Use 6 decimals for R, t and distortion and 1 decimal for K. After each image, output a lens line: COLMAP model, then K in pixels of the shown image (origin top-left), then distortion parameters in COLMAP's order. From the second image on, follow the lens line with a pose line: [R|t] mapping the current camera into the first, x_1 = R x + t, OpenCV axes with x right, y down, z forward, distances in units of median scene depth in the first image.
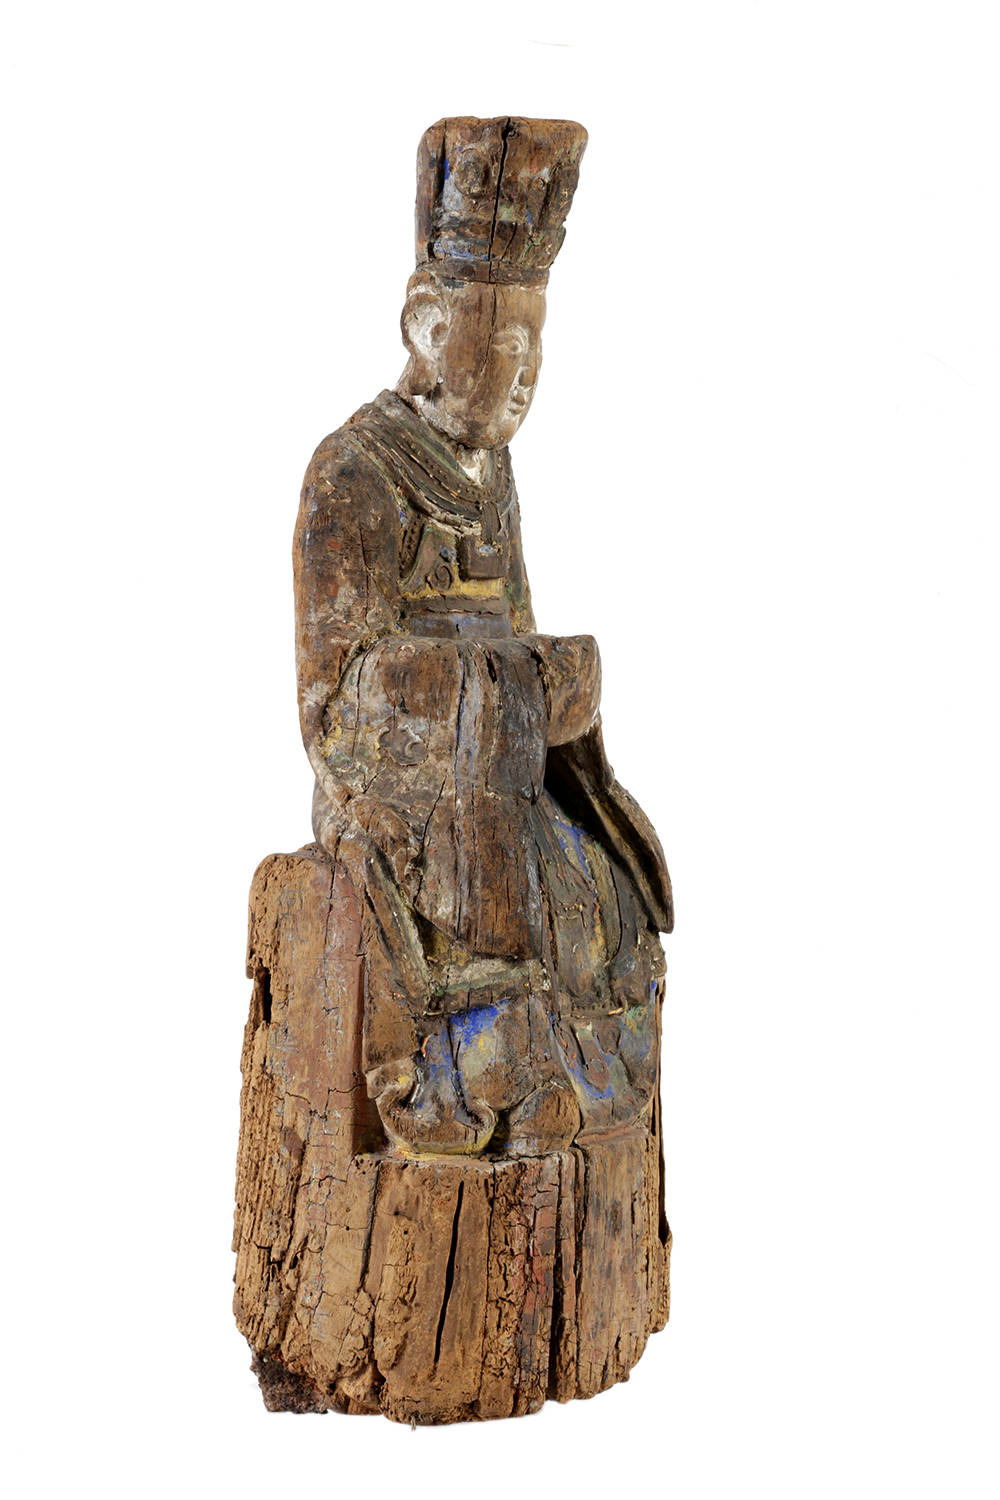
lens RADIAL K [[5290.3, 0, 508.2], [0, 5290.3, 760.9], [0, 0, 1]] dist [0.777903, 0.000000]
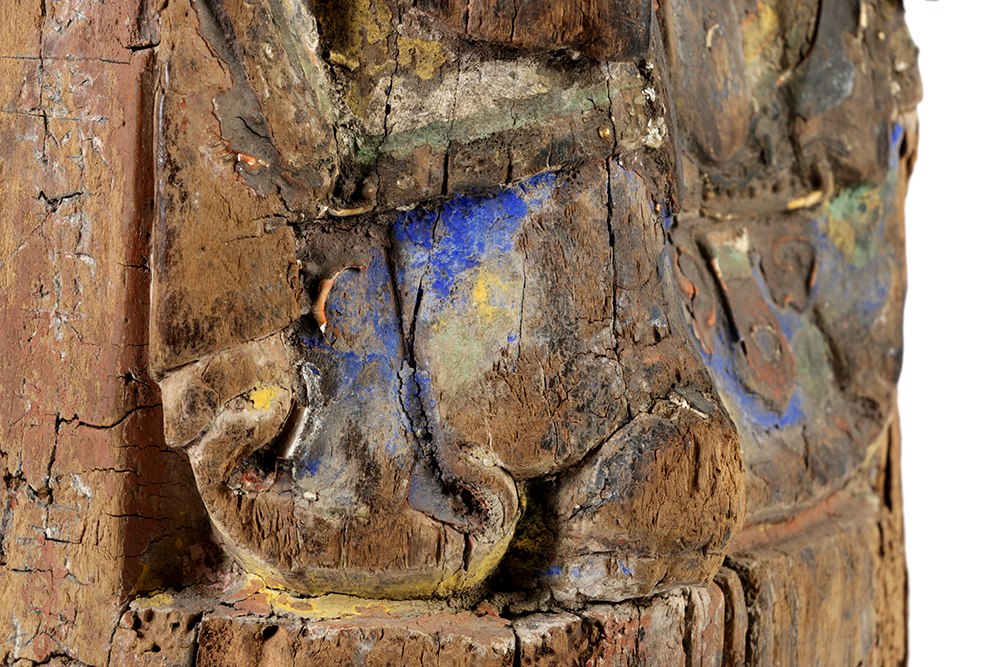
lens RADIAL K [[4932.2, 0, 498.2], [0, 4932.2, 336.7], [0, 0, 1]] dist [0.622202, 0.000000]
pose [[0.999200, -0.001173, 0.039985, -0.017169], [-0.002095, 0.996665, 0.081577, 0.028567], [-0.039947, -0.081596, 0.995865, 0.660160]]
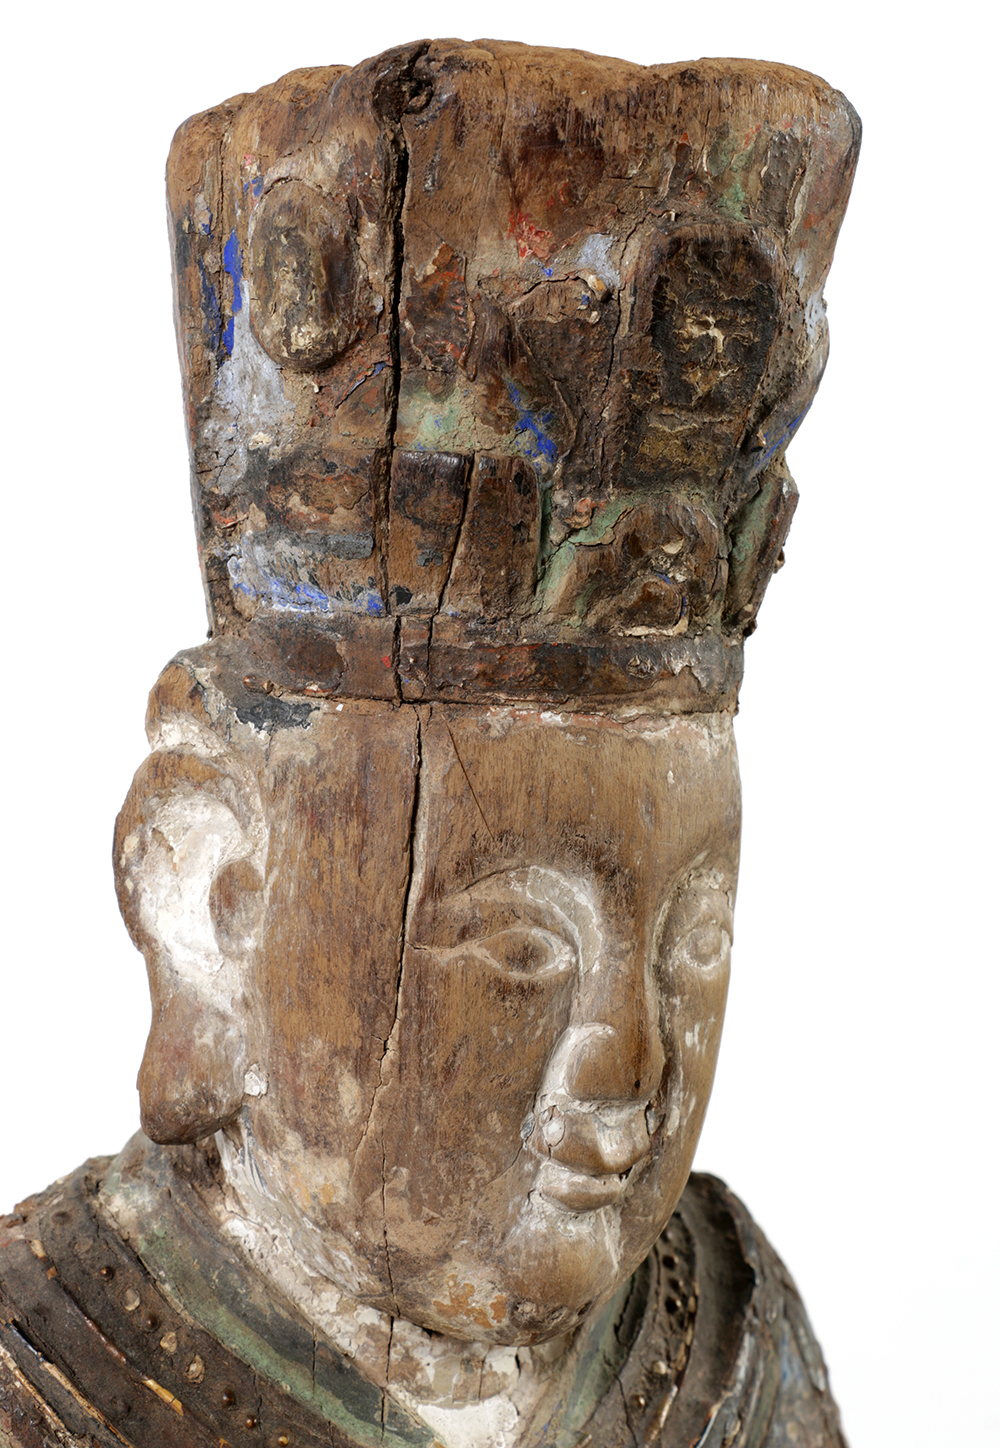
lens RADIAL K [[3928.8, 0, 520.7], [0, 3928.8, 671.6], [0, 0, 1]] dist [0.070120, 0.000000]
pose [[0.904186, -0.039064, -0.425349, 0.080884], [-0.003759, 0.995043, -0.099374, -0.073757], [0.427122, 0.091451, 0.899557, 0.846255]]
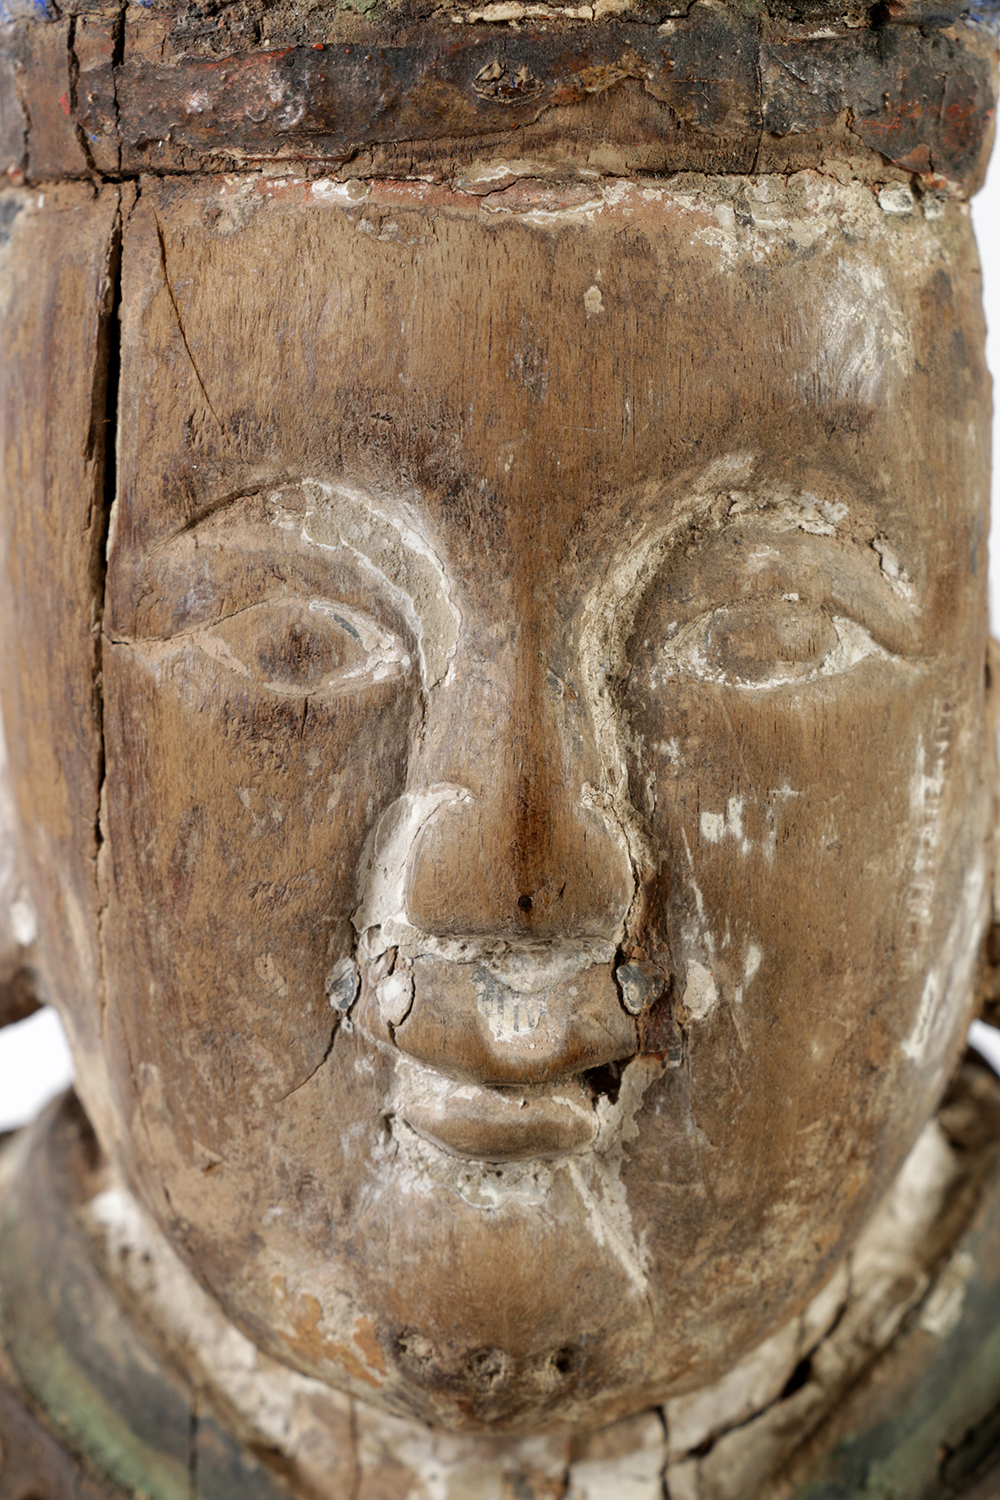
lens RADIAL K [[7804.5, 0, 500.3], [0, 7804.5, 748.4], [0, 0, 1]] dist [0.277985, 0.000000]
pose [[0.447433, -0.063378, -0.892069, 0.174820], [-0.040568, 0.995021, -0.091040, -0.059223], [0.893397, 0.076924, 0.442634, 0.934960]]
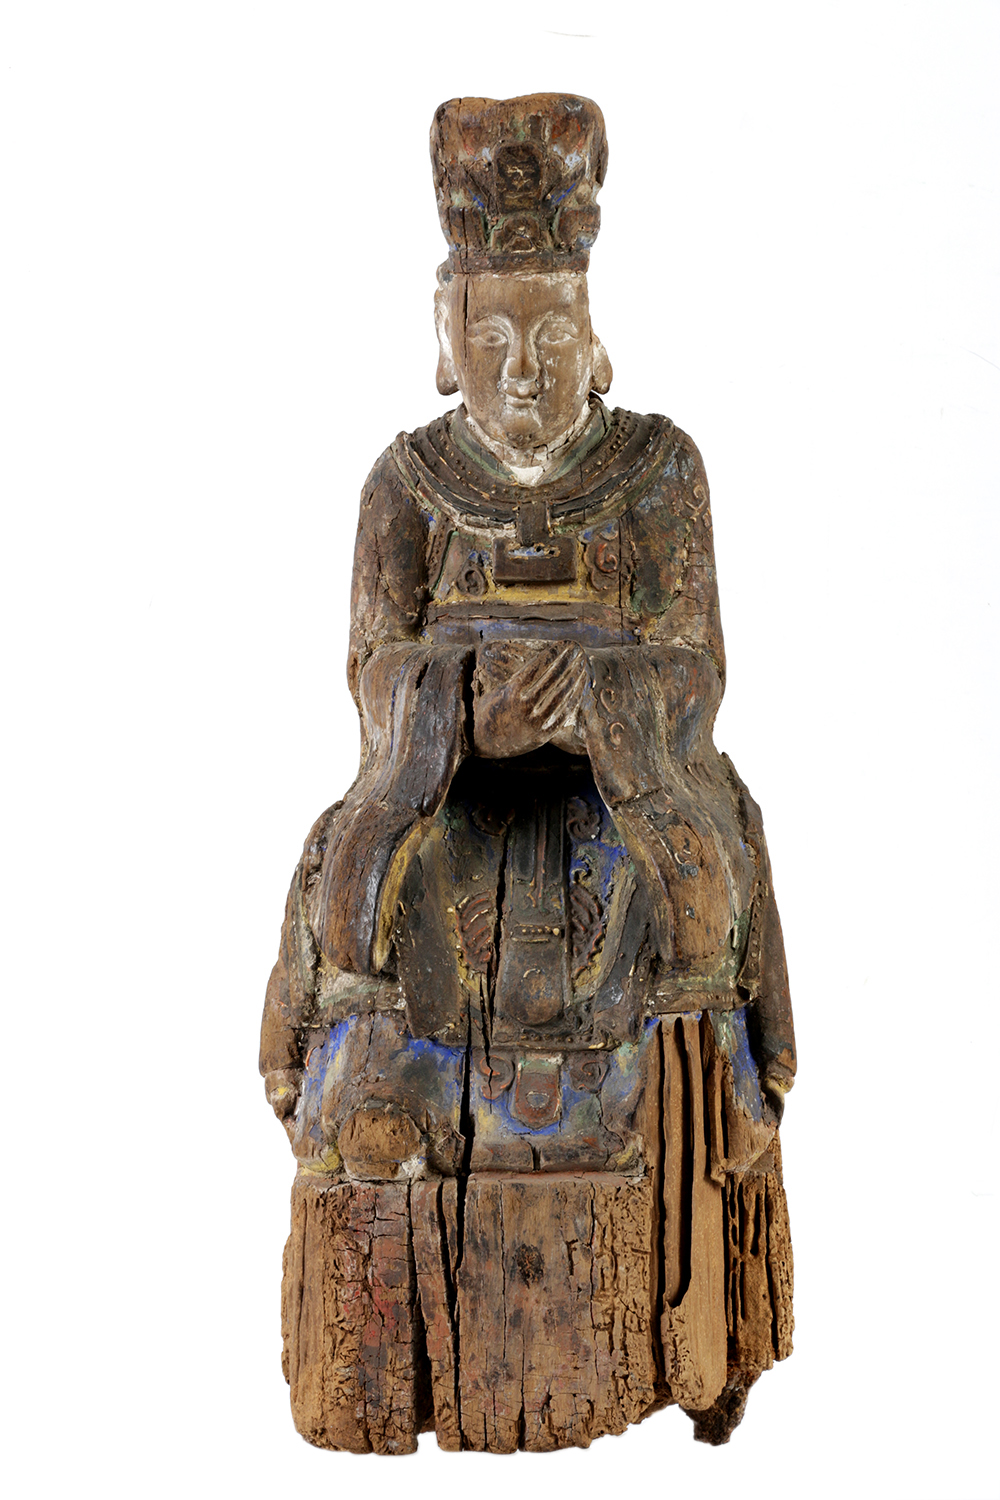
lens RADIAL K [[5607.0, 0, 514.4], [0, 5607.0, 774.0], [0, 0, 1]] dist [0.884398, 0.000000]
pose [[0.400865, 0.002249, -0.916134, 0.942643], [-0.030074, 0.999490, -0.010706, 0.011053], [0.915644, 0.031843, 0.400728, 0.610684]]
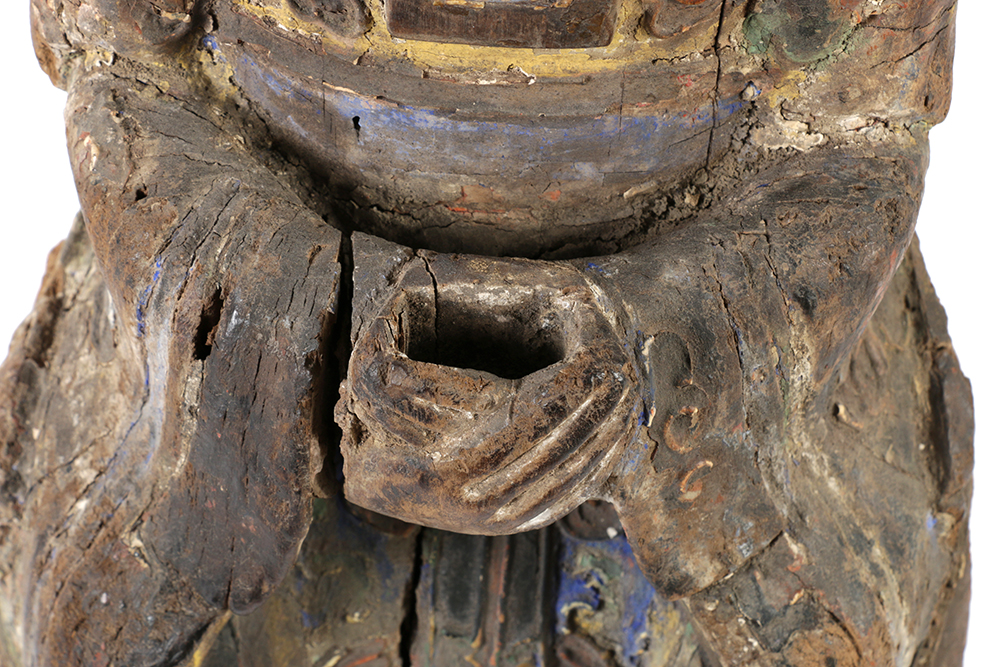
lens RADIAL K [[2182.5, 0, 493.8], [0, 2182.5, 332.7], [0, 0, 1]] dist [0.042615, 0.000000]
pose [[0.438768, 0.726010, -0.529521, 0.088228], [-0.065522, 0.613552, 0.786931, -0.140951], [0.896208, -0.310585, 0.316777, 0.974347]]
